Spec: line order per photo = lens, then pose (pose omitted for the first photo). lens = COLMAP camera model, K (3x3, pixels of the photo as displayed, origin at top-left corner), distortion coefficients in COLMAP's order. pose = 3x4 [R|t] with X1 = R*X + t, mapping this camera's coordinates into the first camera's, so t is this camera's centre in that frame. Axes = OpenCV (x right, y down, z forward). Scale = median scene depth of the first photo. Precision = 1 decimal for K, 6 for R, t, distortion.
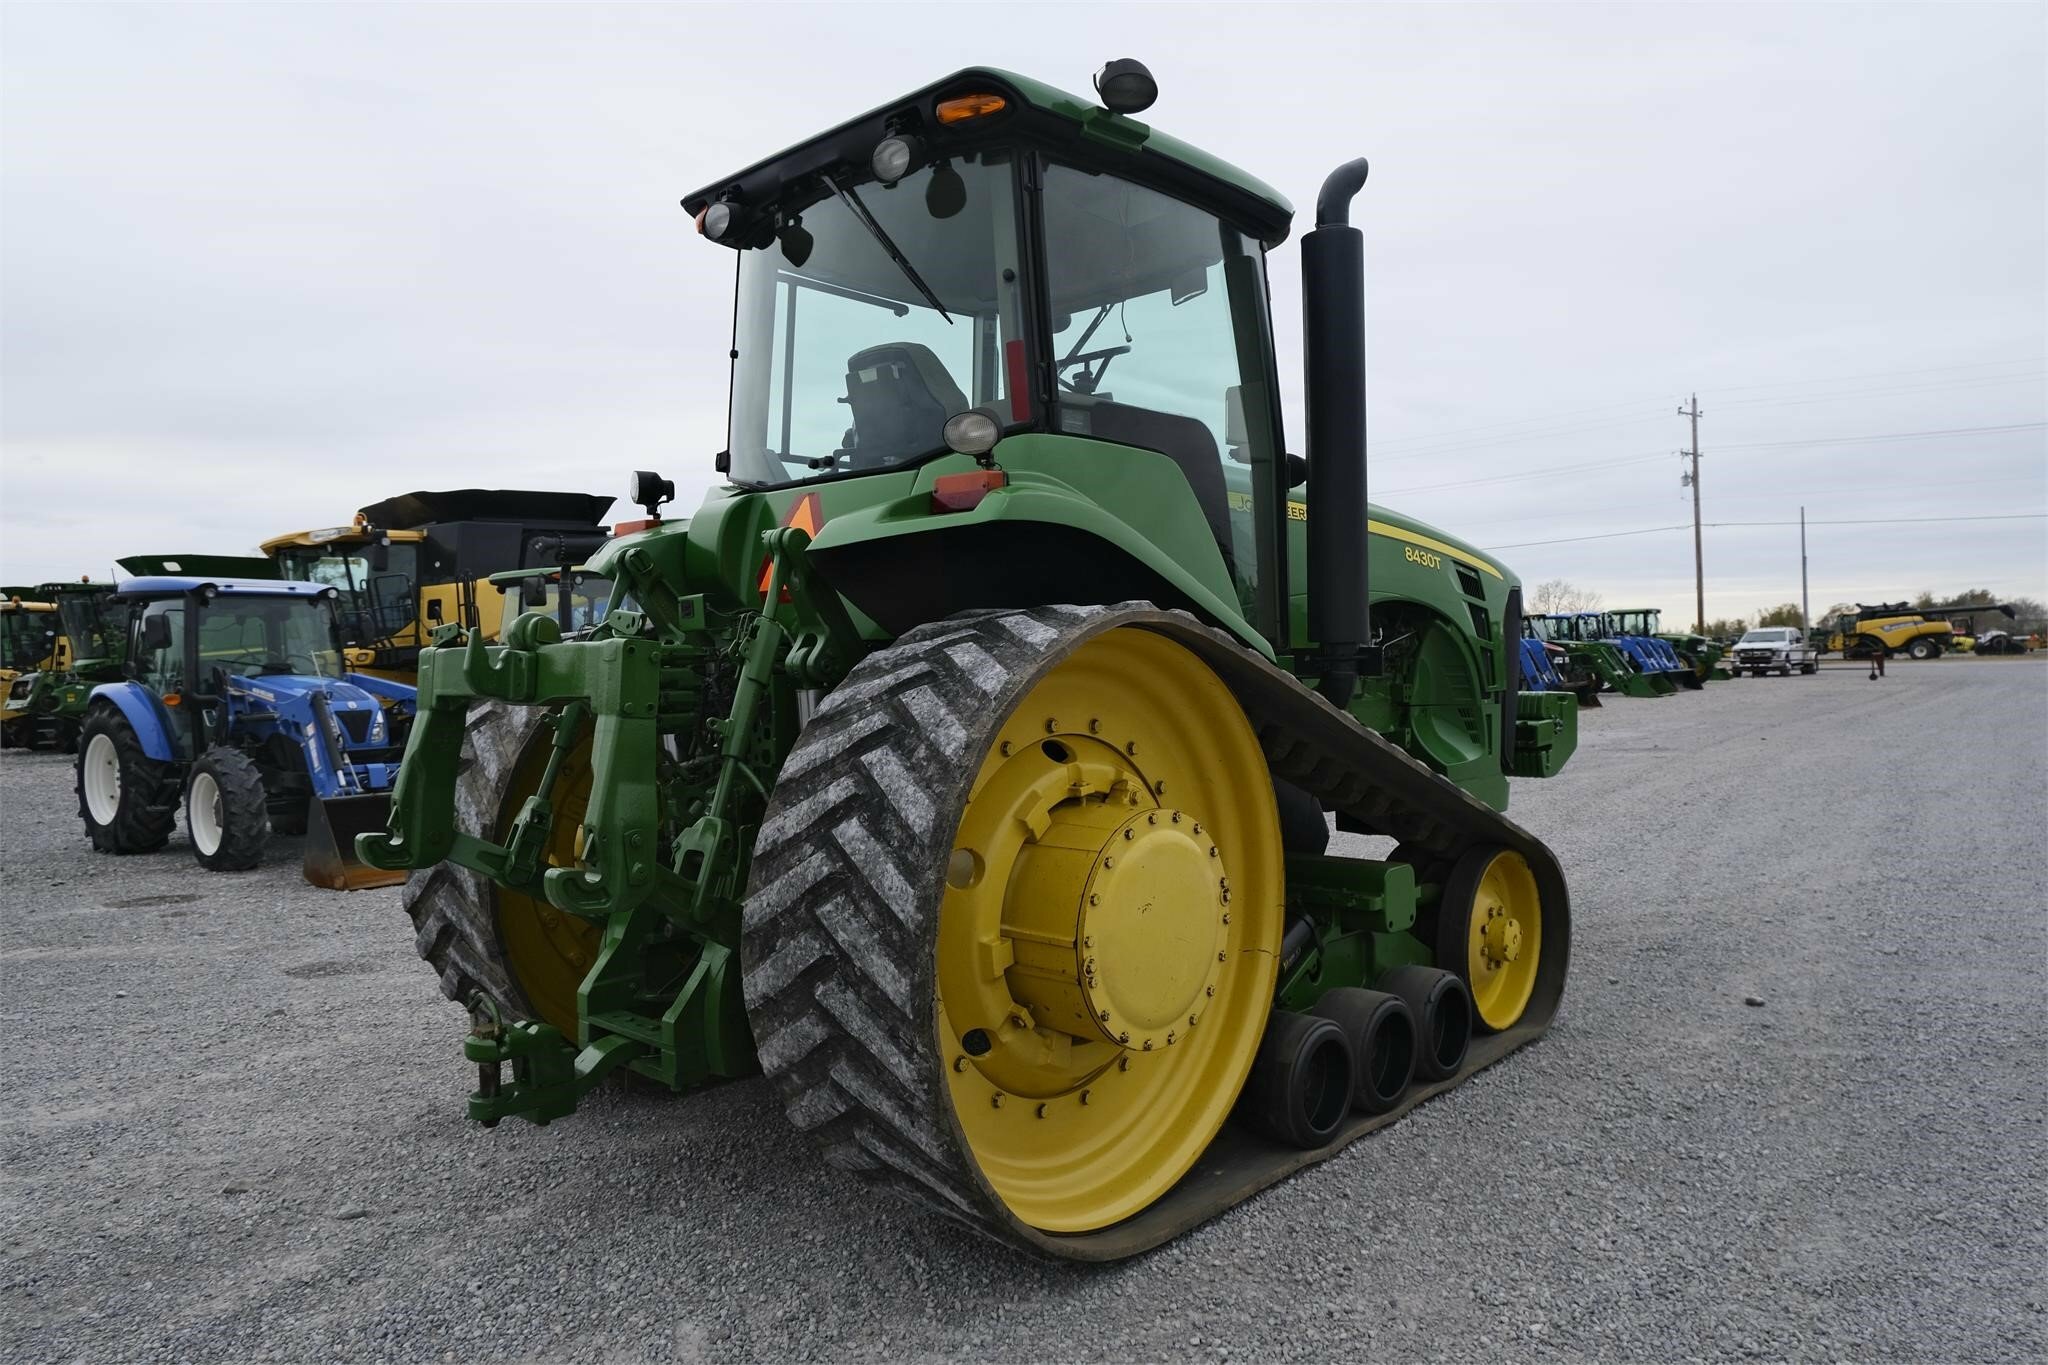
lens RADIAL K [[1311.3, 0, 1026.8], [0, 1311.3, 685.5], [0, 0, 1]] dist [0.000519, -0.002422]
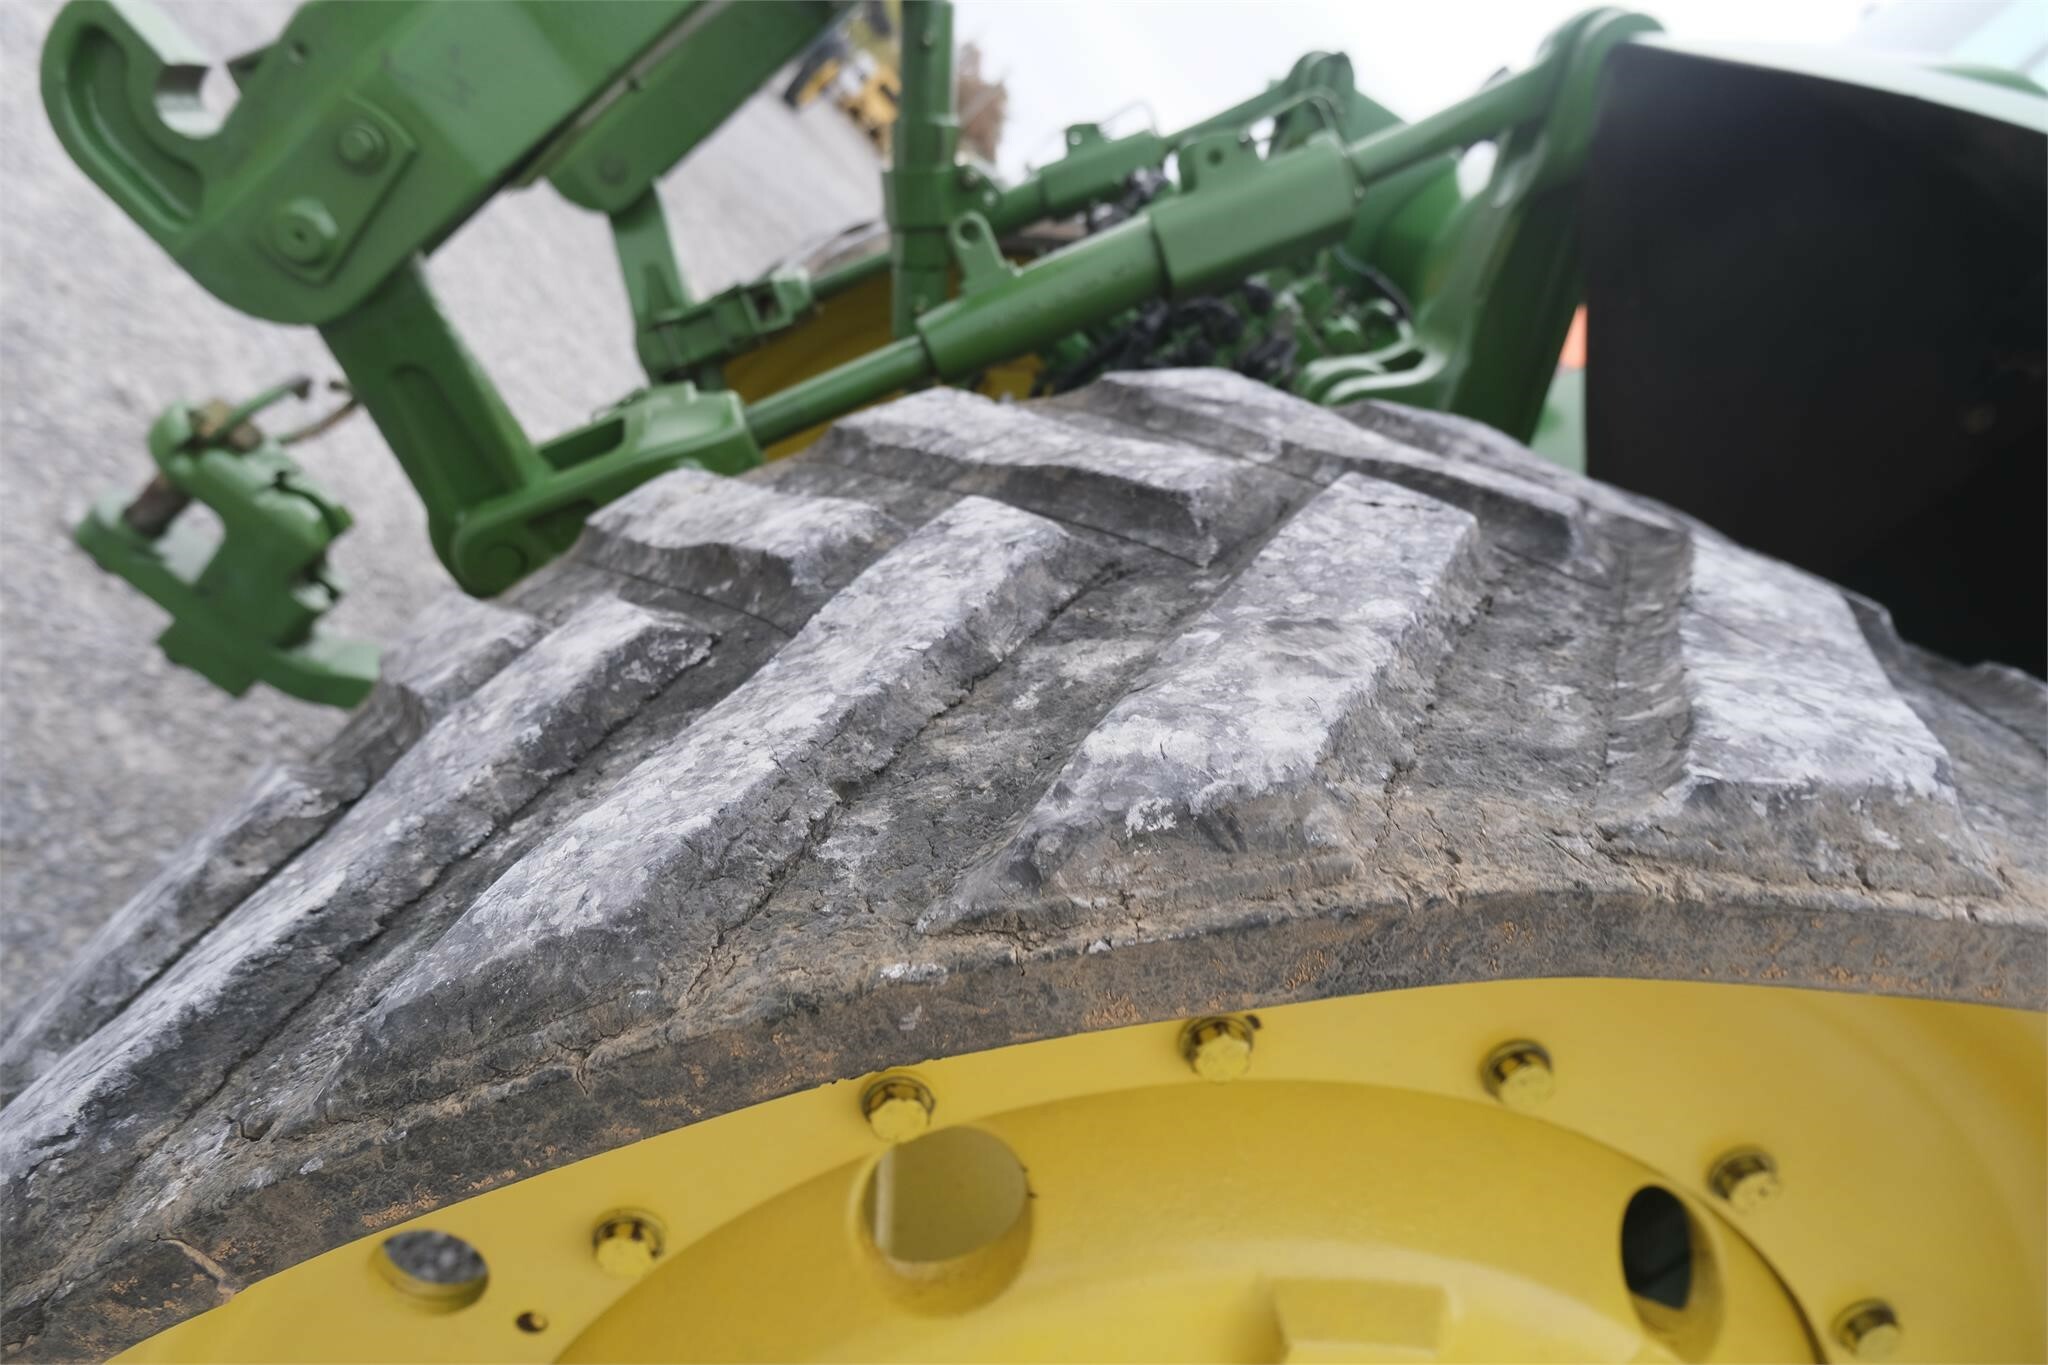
lens RADIAL K [[1311.3, 0, 1017.8], [0, 1311.3, 684.8], [0, 0, 1]] dist [0.000519, -0.002422]
pose [[0.510989, 0.740252, -0.436941, -0.010300], [-0.741290, 0.636830, 0.211982, 0.023951], [0.435178, 0.215580, 0.874154, 0.811078]]
